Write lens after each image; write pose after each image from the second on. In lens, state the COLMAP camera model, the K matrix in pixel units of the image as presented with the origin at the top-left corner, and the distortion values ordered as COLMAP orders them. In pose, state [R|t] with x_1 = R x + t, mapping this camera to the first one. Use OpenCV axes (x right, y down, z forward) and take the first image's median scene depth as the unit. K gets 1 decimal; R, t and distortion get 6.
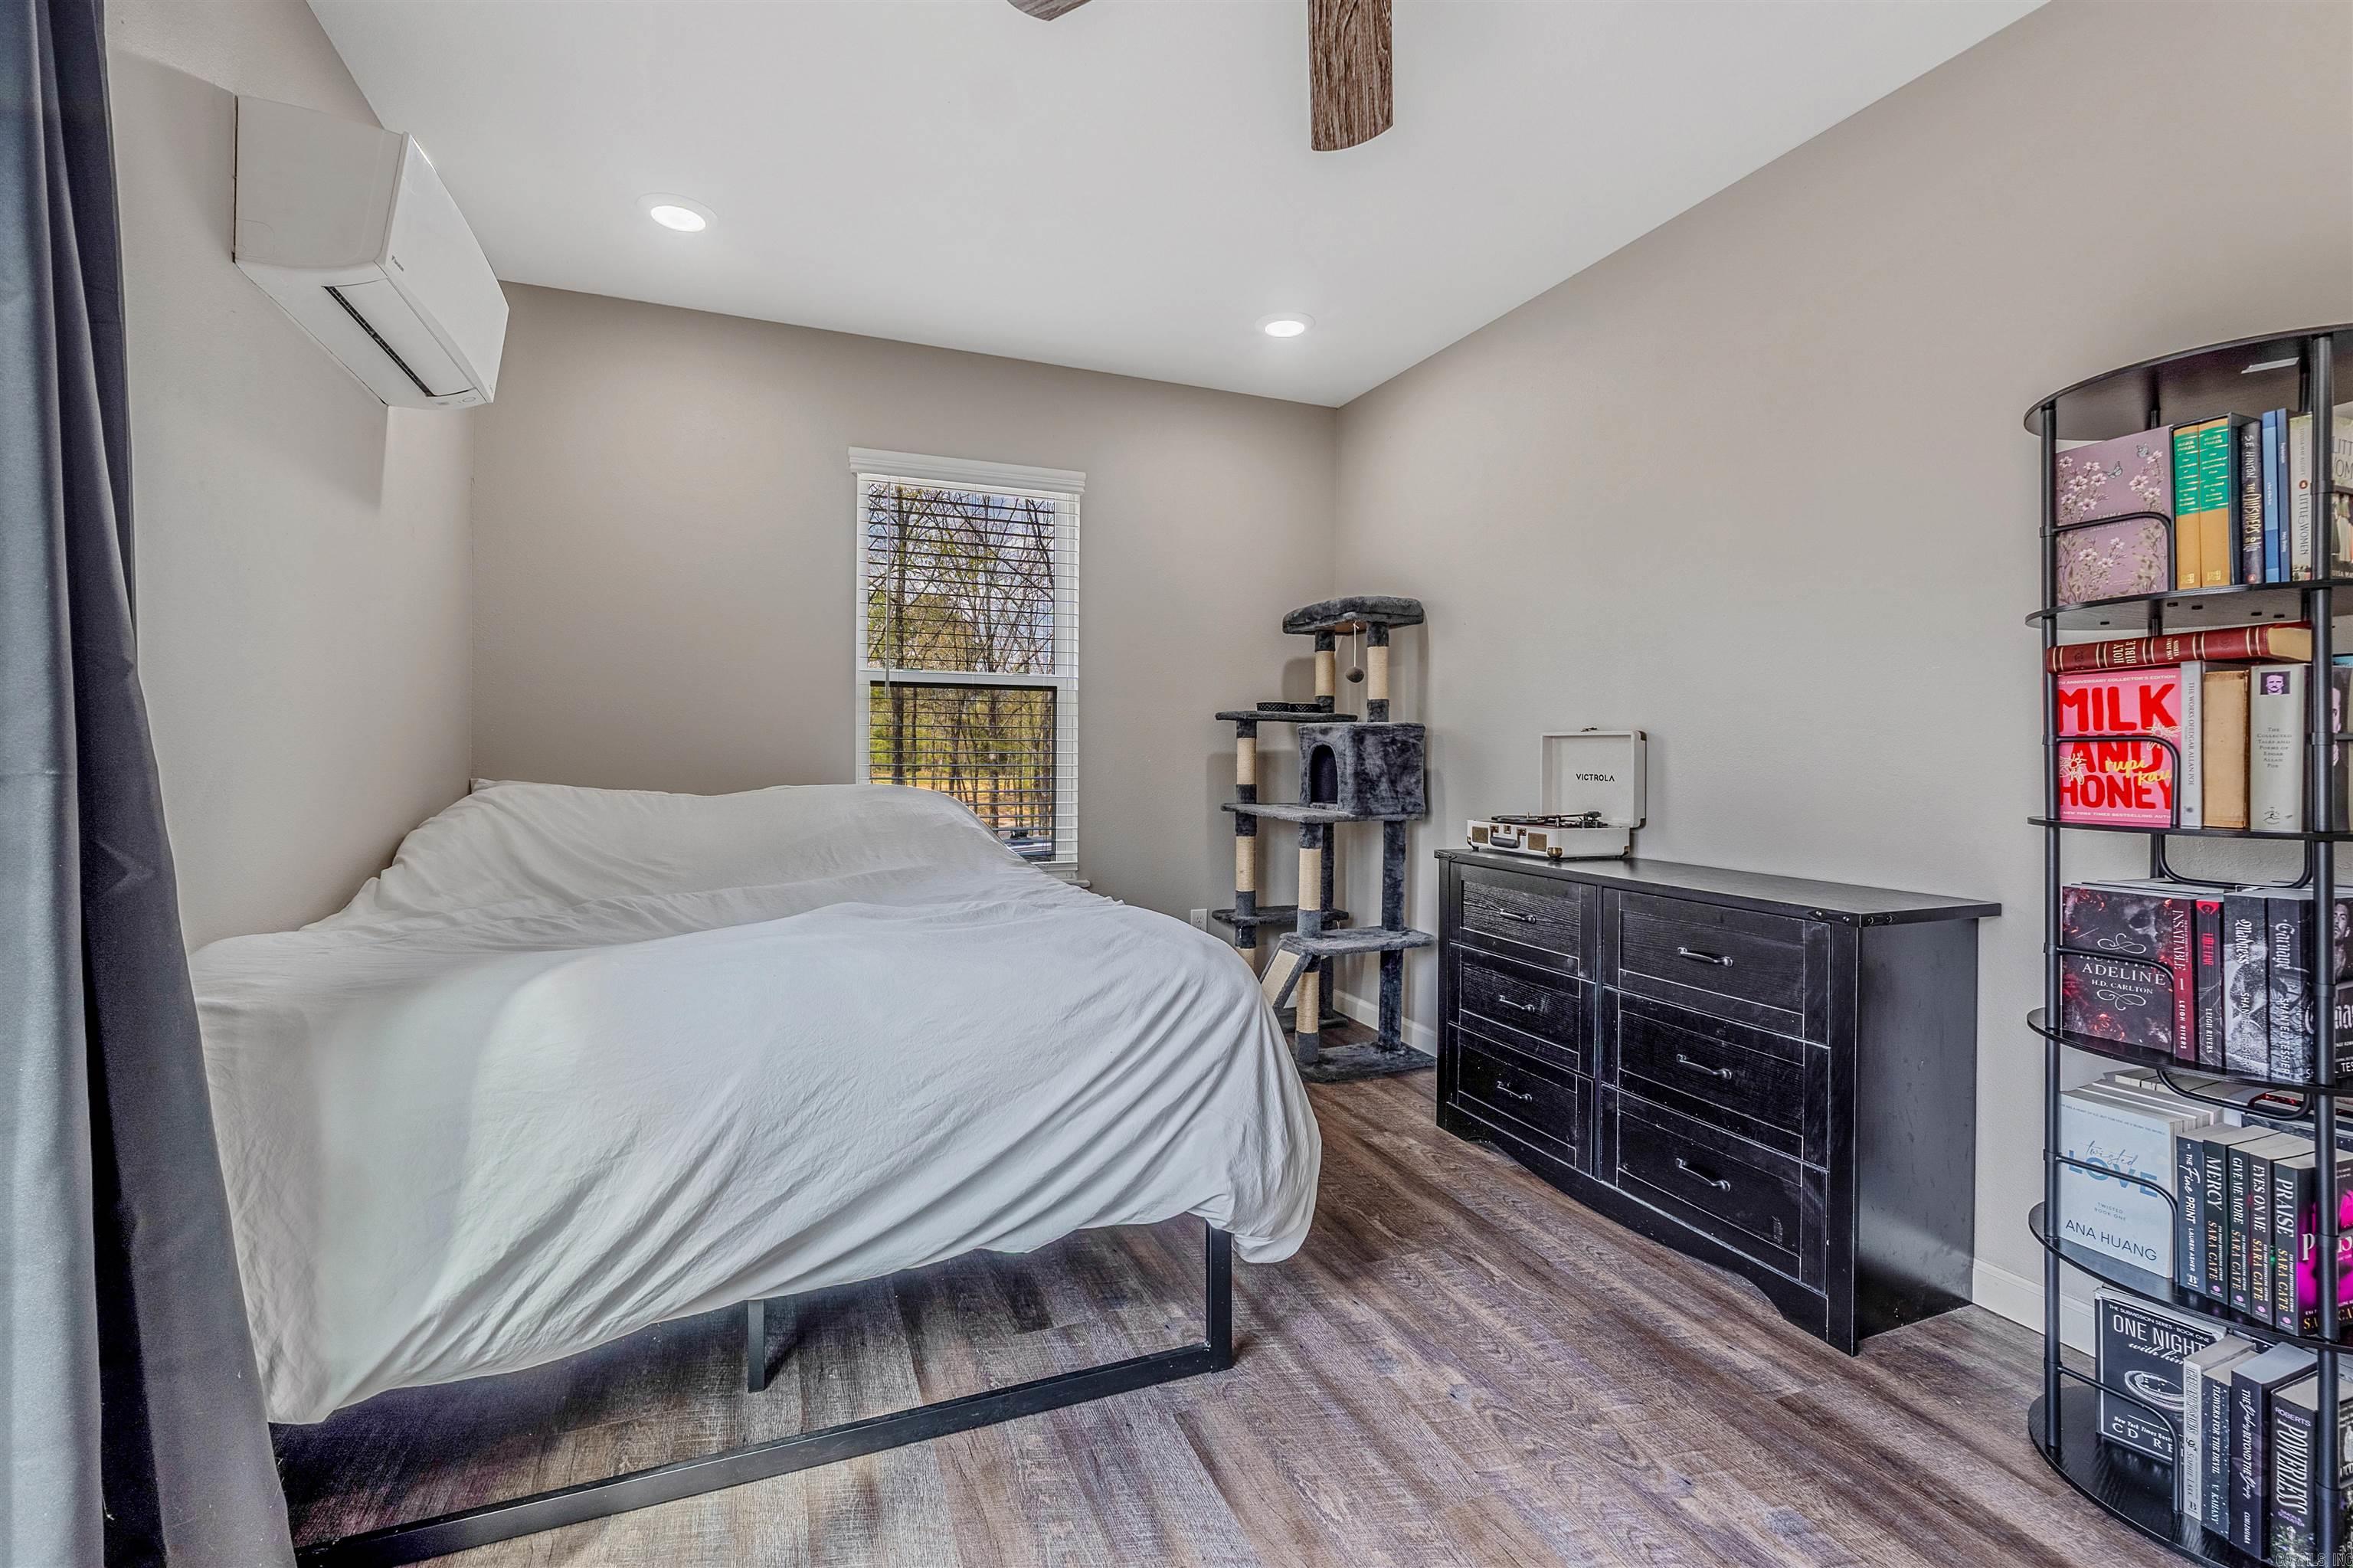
lens RADIAL K [[1026.7, 0, 1185.7], [0, 1026.7, 754.0], [0, 0, 1]] dist [-0.000425, -0.001094]
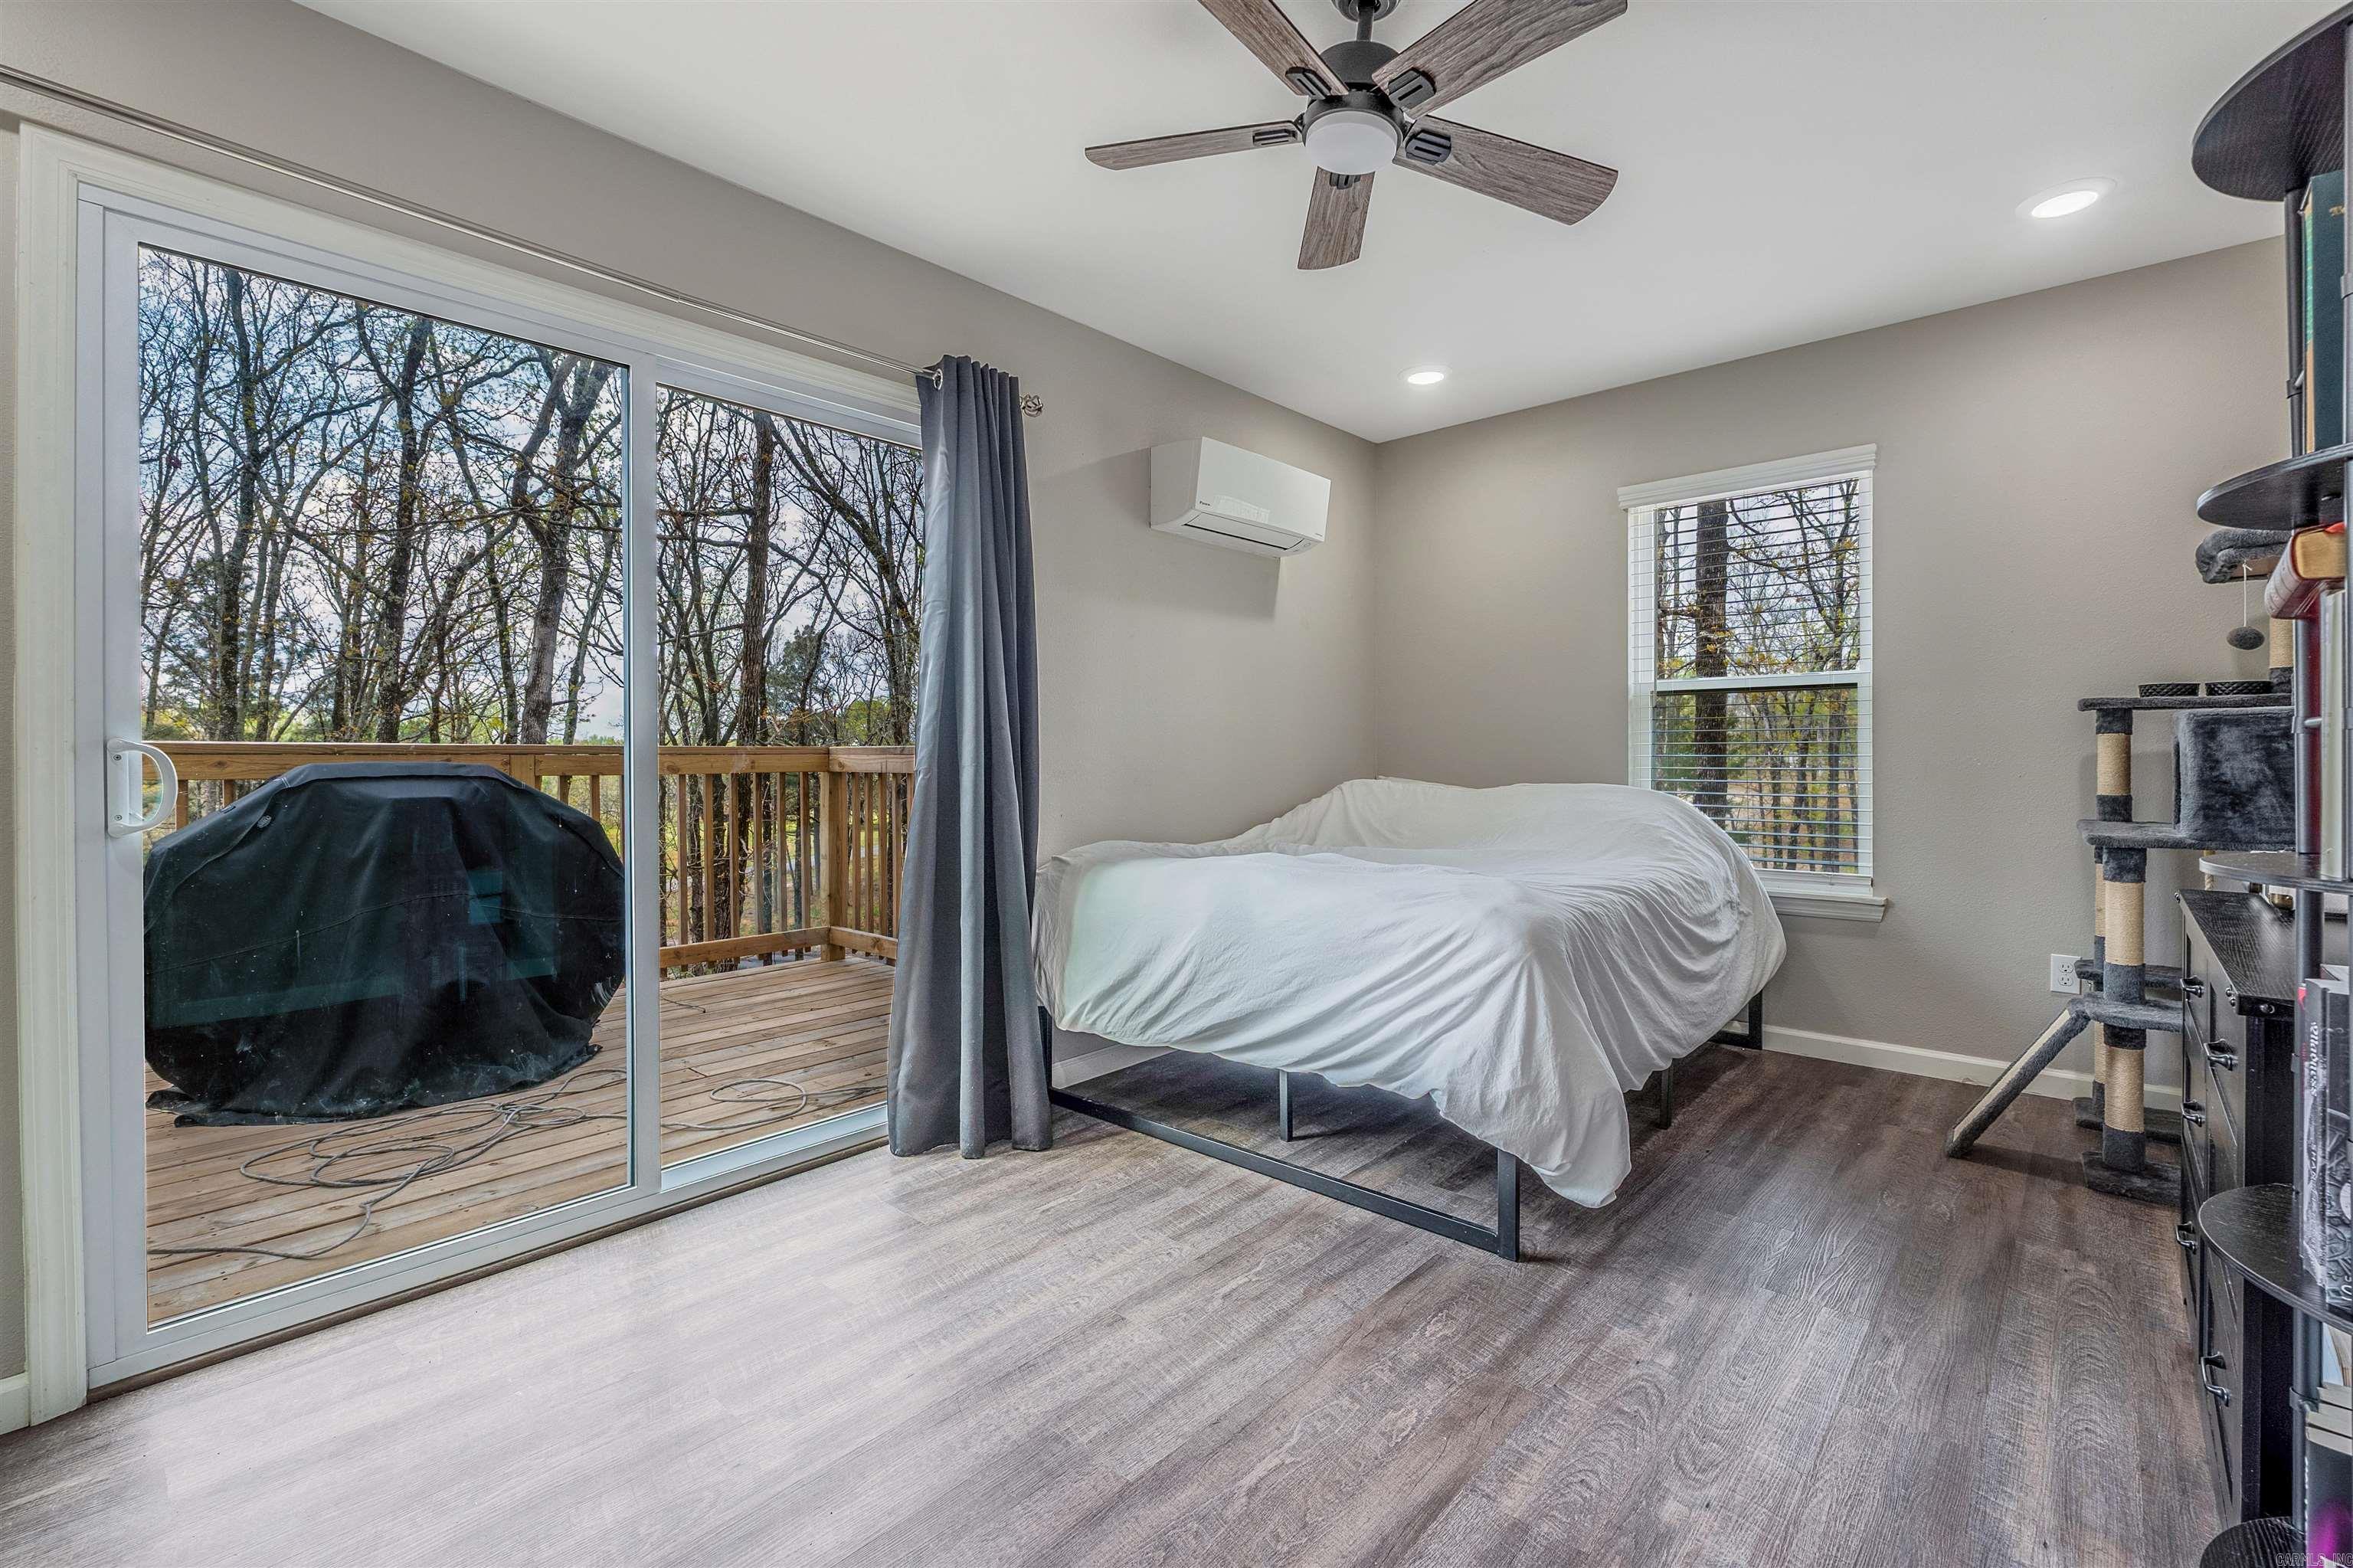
lens RADIAL K [[1026.7, 0, 1146.3], [0, 1026.7, 761.7], [0, 0, 1]] dist [-0.000425, -0.001094]
pose [[0.417840, -0.002970, -0.908516, 0.878917], [0.003515, 0.999992, -0.001652, 0.007002], [0.908514, -0.002503, 0.417847, 0.089259]]
